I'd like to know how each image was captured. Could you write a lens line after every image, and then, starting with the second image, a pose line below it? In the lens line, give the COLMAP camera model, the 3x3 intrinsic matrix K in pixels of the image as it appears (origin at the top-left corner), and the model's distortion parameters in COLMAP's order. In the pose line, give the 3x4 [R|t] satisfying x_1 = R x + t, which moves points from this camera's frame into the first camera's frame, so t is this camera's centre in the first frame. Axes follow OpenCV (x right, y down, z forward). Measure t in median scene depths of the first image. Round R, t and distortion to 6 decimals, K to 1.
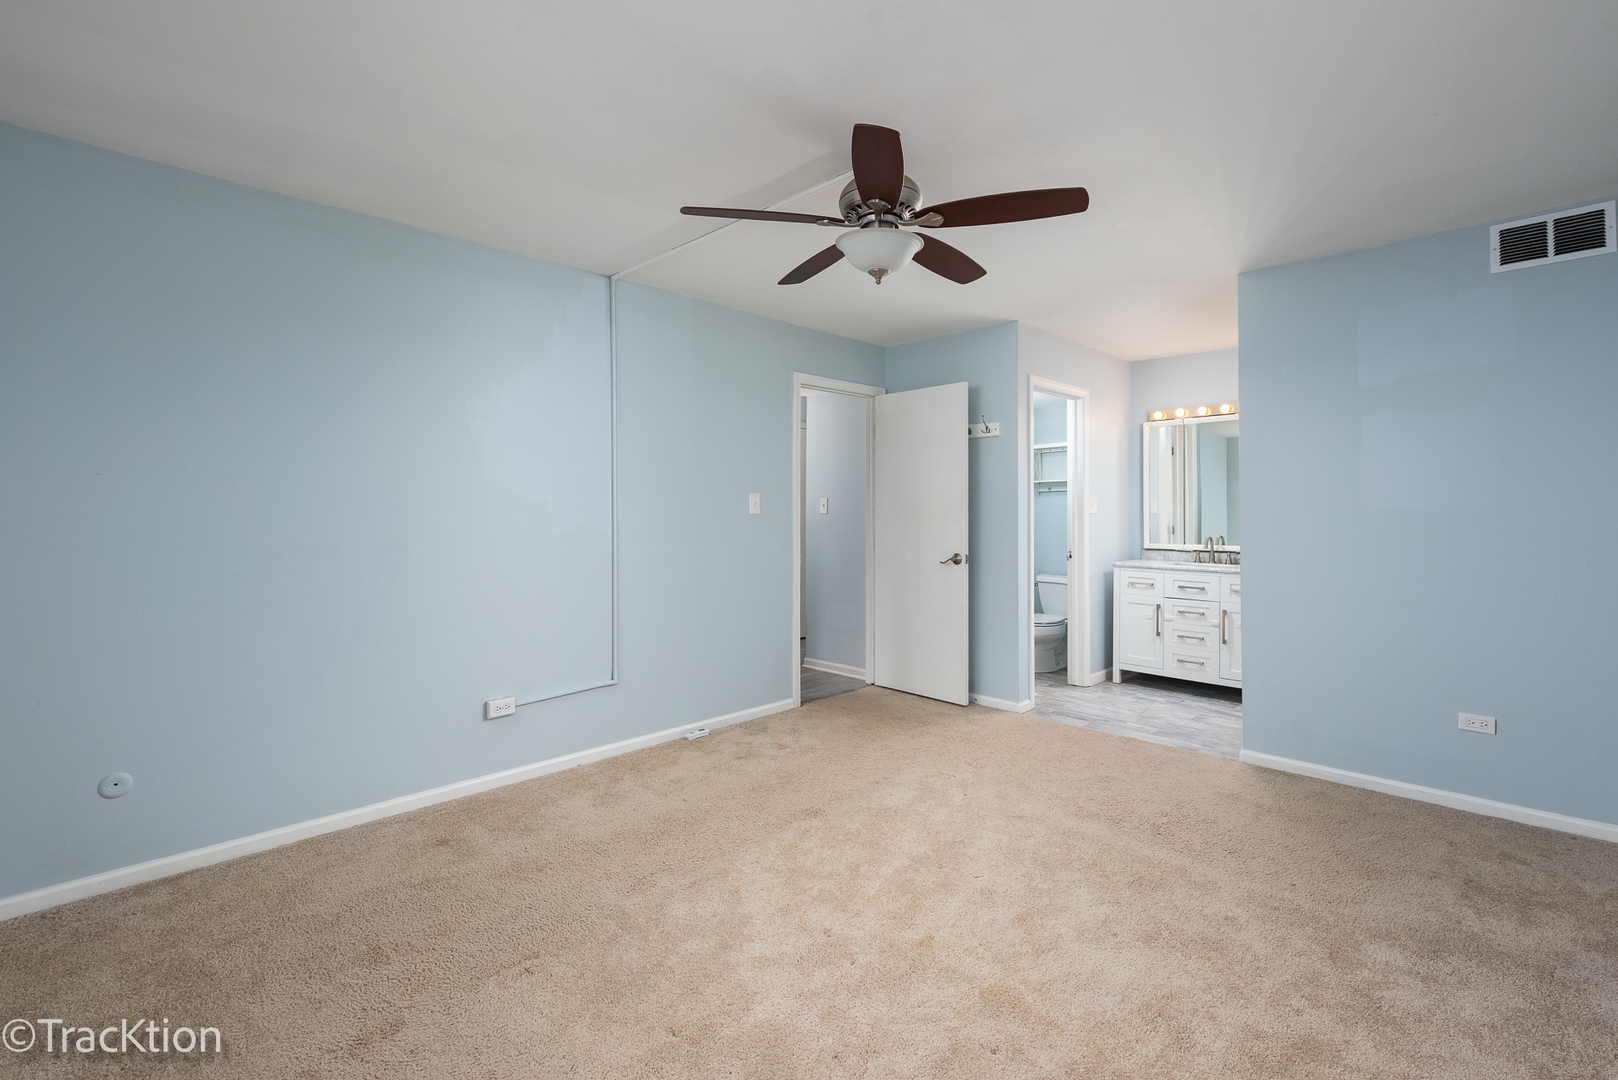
lens RADIAL K [[725.9, 0, 819.8], [0, 725.9, 509.4], [0, 0, 1]] dist [0.000160, -0.000724]
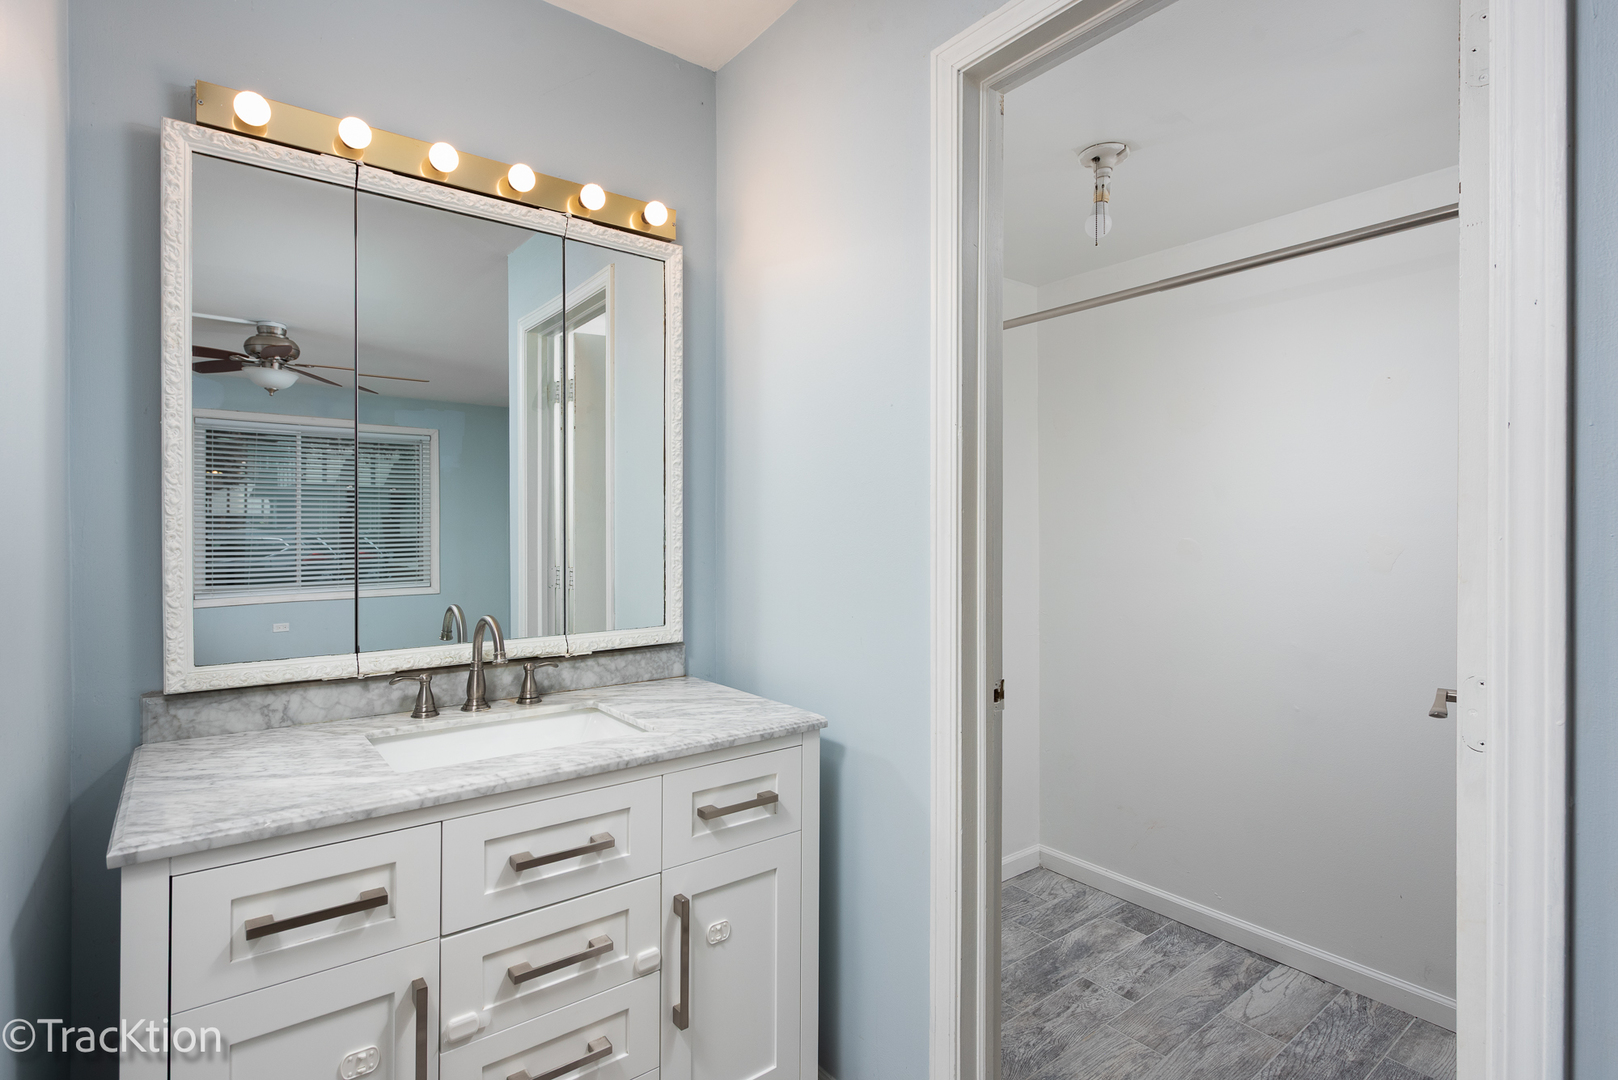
lens RADIAL K [[781.5, 0, 828.1], [0, 781.5, 526.3], [0, 0, 1]] dist [-0.000759, -0.000804]
pose [[0.118687, -0.006395, 0.992911, 0.256094], [-0.006388, 0.999954, 0.007204, -0.000533], [-0.992911, -0.007198, 0.118641, 0.835309]]
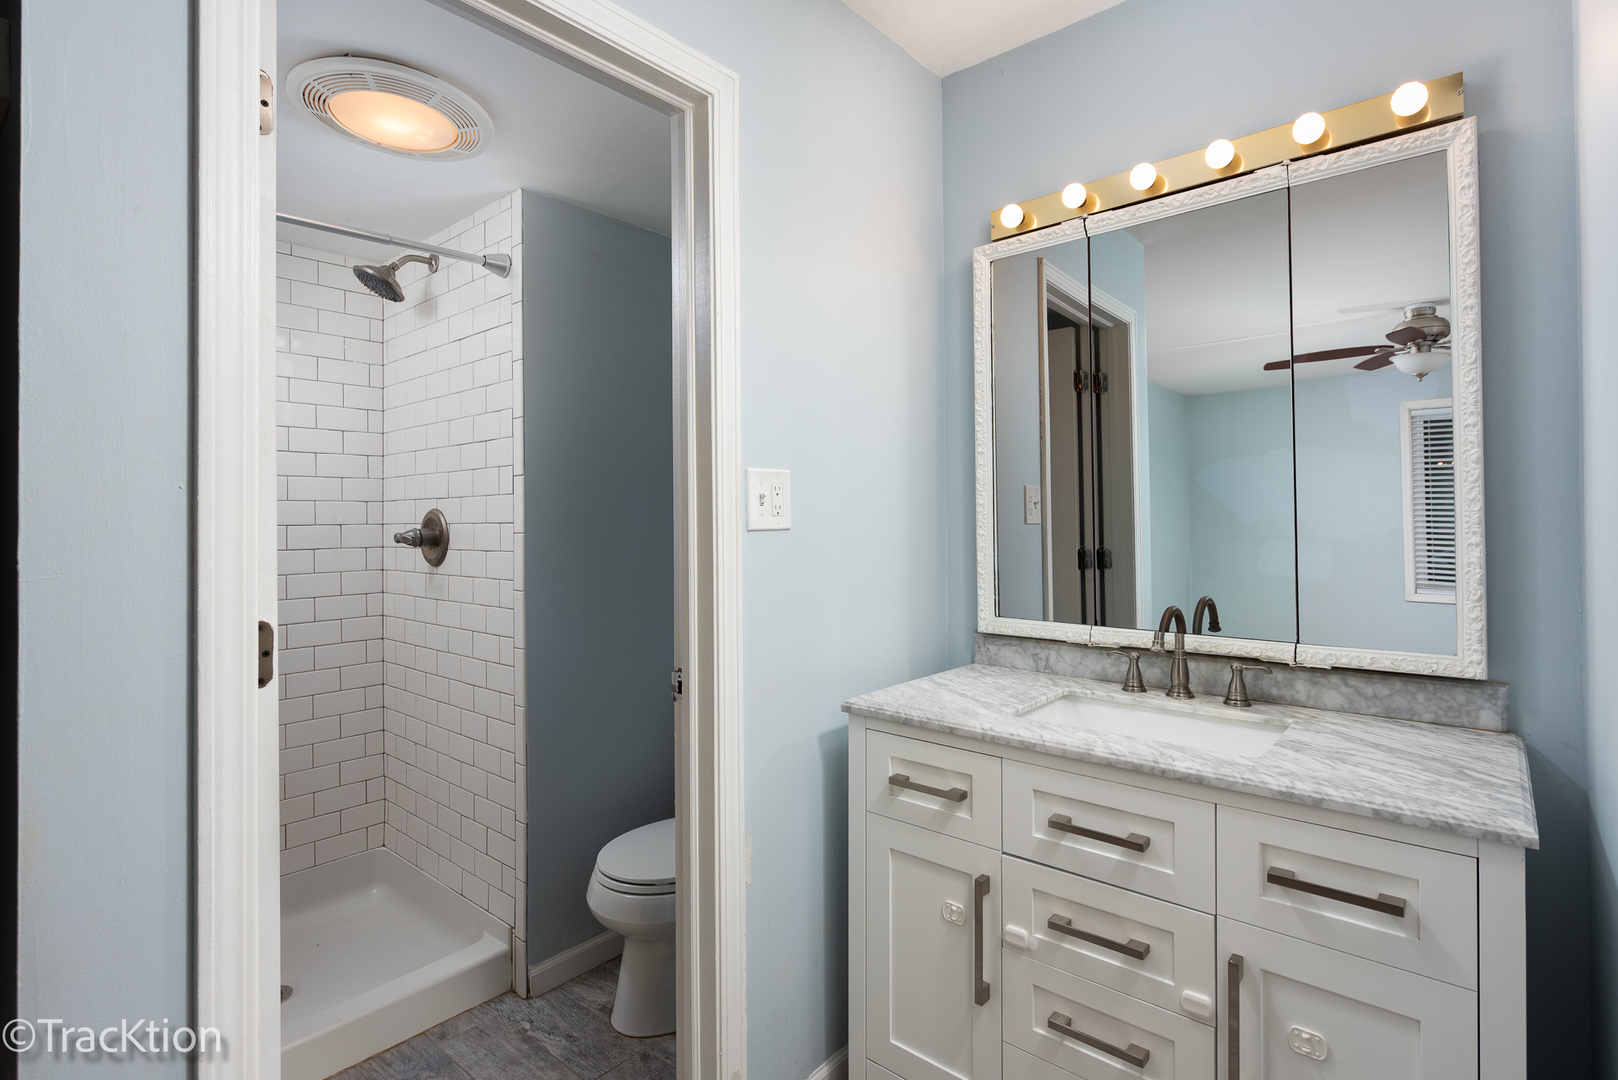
lens RADIAL K [[781.5, 0, 828.1], [0, 781.5, 526.3], [0, 0, 1]] dist [-0.000759, -0.000804]
pose [[0.996924, -0.012061, 0.077435, 0.380049], [0.011489, 0.999903, 0.007839, 0.001805], [-0.077522, -0.006925, 0.996967, 0.705853]]
